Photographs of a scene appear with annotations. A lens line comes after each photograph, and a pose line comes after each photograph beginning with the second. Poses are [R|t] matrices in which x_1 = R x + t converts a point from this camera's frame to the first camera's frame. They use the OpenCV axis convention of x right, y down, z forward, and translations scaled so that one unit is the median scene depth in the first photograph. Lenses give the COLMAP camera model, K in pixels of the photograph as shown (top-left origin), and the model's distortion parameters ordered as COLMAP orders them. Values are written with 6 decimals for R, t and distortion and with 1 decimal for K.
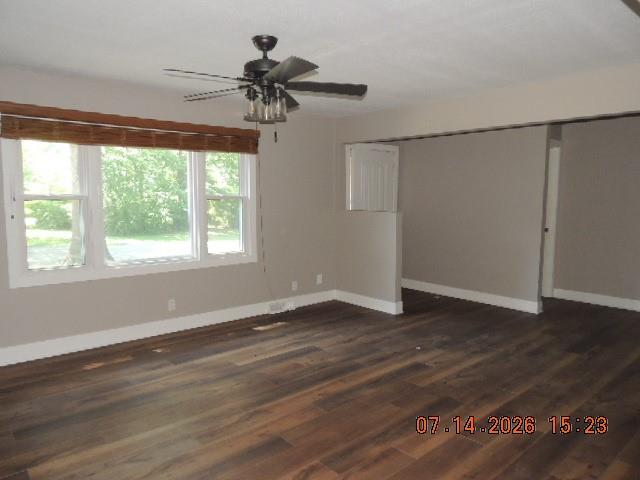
lens RADIAL K [[460.5, 0, 320.0], [0, 460.5, 240.0], [0, 0, 1]] dist [0.000254, -0.000376]
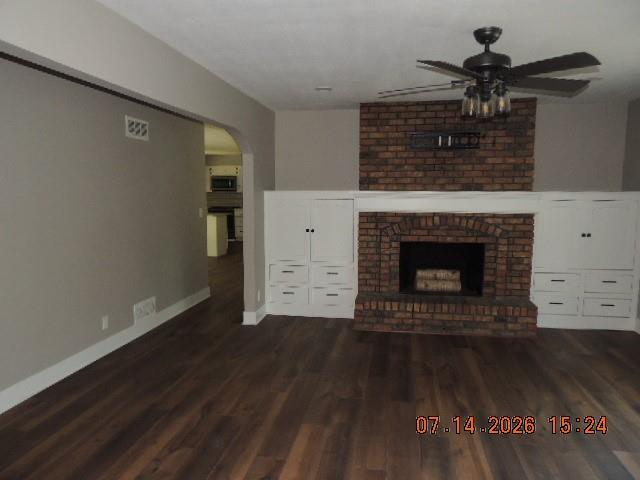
lens RADIAL K [[460.5, 0, 320.0], [0, 460.5, 240.0], [0, 0, 1]] dist [0.000254, -0.000376]
pose [[-0.780826, 0.058282, -0.622025, 0.553896], [-0.073070, 0.980286, 0.183576, -0.122931], [0.620461, 0.188792, -0.761174, 1.161439]]
